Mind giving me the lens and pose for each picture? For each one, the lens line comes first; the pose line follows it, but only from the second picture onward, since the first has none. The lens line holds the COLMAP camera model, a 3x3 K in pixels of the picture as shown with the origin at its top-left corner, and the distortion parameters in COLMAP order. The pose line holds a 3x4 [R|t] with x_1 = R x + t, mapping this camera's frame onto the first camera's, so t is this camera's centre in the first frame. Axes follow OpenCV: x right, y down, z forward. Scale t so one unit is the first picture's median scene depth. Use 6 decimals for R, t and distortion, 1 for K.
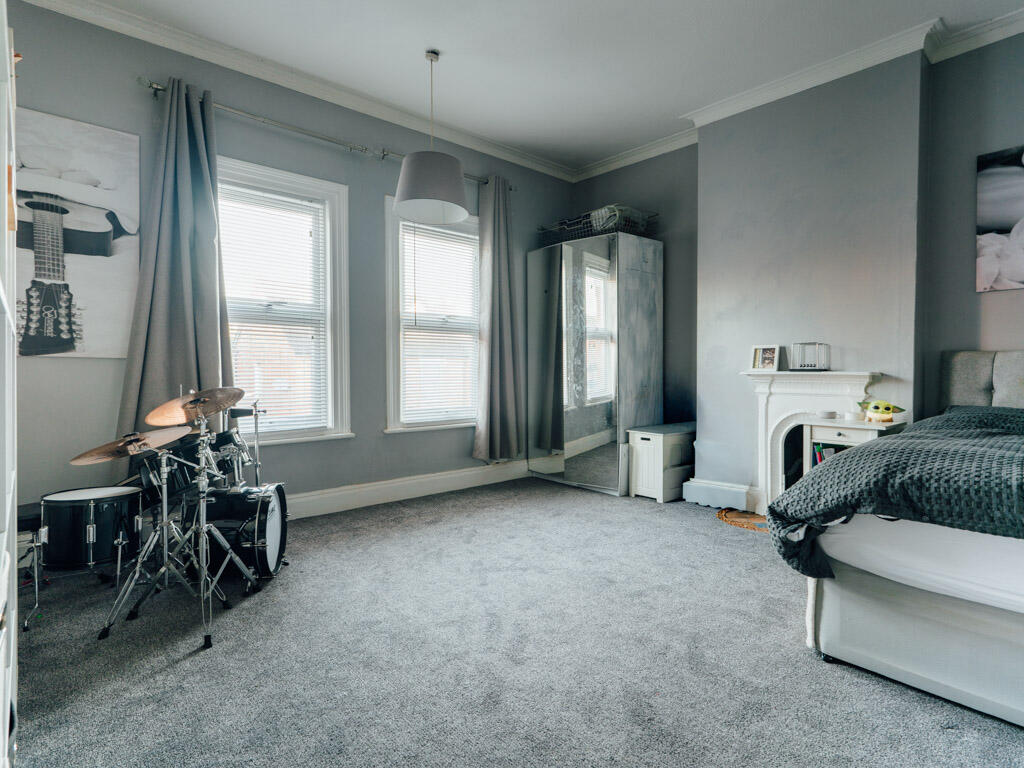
lens RADIAL K [[558.9, 0, 505.8], [0, 558.9, 386.9], [0, 0, 1]] dist [0.001015, -0.004349]
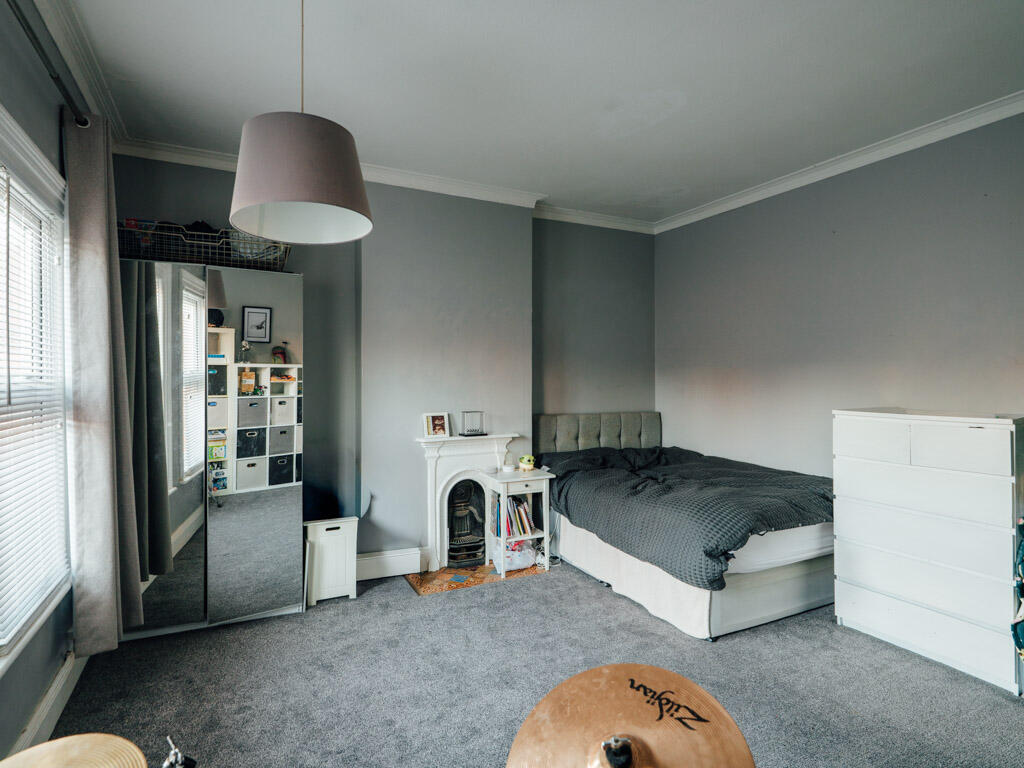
lens RADIAL K [[558.9, 0, 509.3], [0, 558.9, 378.8], [0, 0, 1]] dist [0.001015, -0.004349]
pose [[0.237200, -0.002104, 0.971458, -0.568597], [0.036395, 0.999315, -0.006722, -0.131900], [-0.970779, 0.036951, 0.237115, 0.616096]]
